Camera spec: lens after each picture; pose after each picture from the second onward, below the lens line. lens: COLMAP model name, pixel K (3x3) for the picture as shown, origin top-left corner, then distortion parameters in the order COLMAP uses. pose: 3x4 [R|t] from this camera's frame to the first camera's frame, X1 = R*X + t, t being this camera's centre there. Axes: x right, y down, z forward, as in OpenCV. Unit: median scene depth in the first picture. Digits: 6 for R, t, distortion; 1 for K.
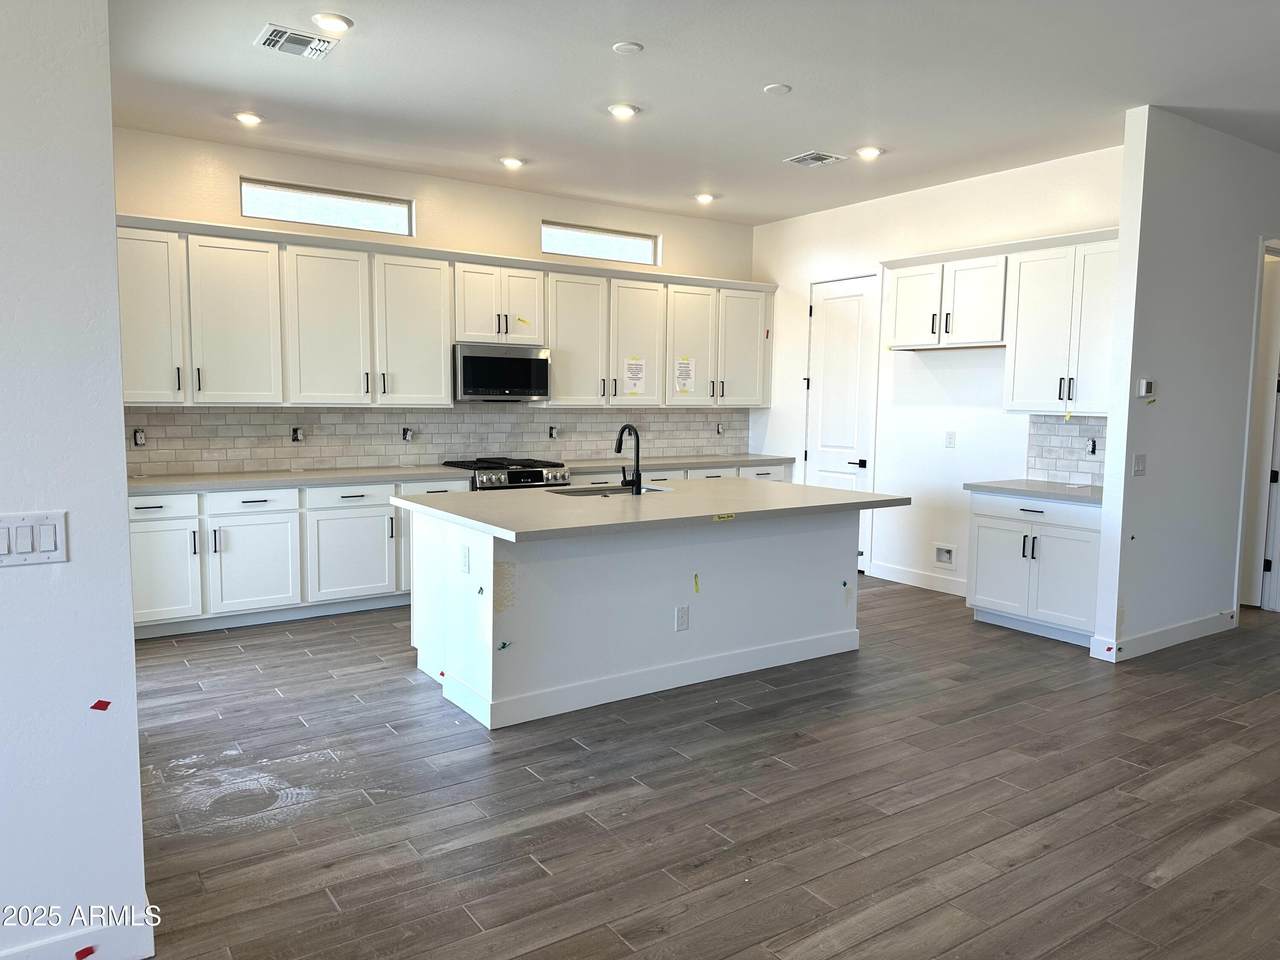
lens RADIAL K [[910.4, 0, 643.9], [0, 910.4, 487.7], [0, 0, 1]] dist [0.116553, -0.205140]
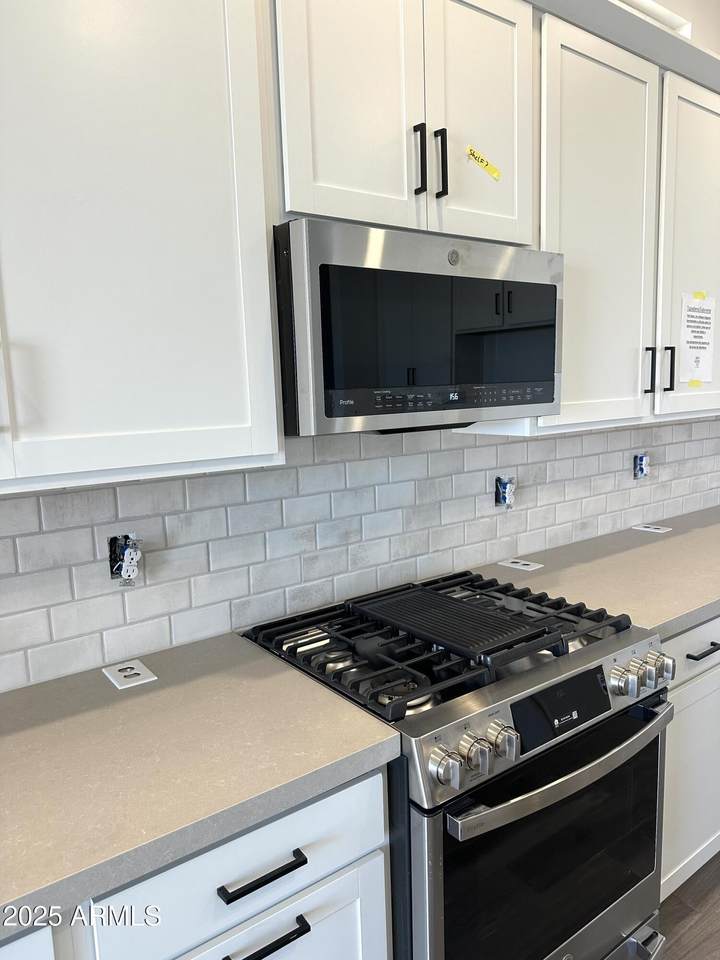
lens RADIAL K [[682.8, 0, 360.0], [0, 682.8, 480.0], [0, 0, 1]] dist [0.116553, -0.205140]
pose [[0.998339, -0.052467, 0.023821, -0.185237], [0.051801, 0.998271, 0.027764, -0.084697], [-0.025236, -0.026484, 0.999331, 0.771381]]
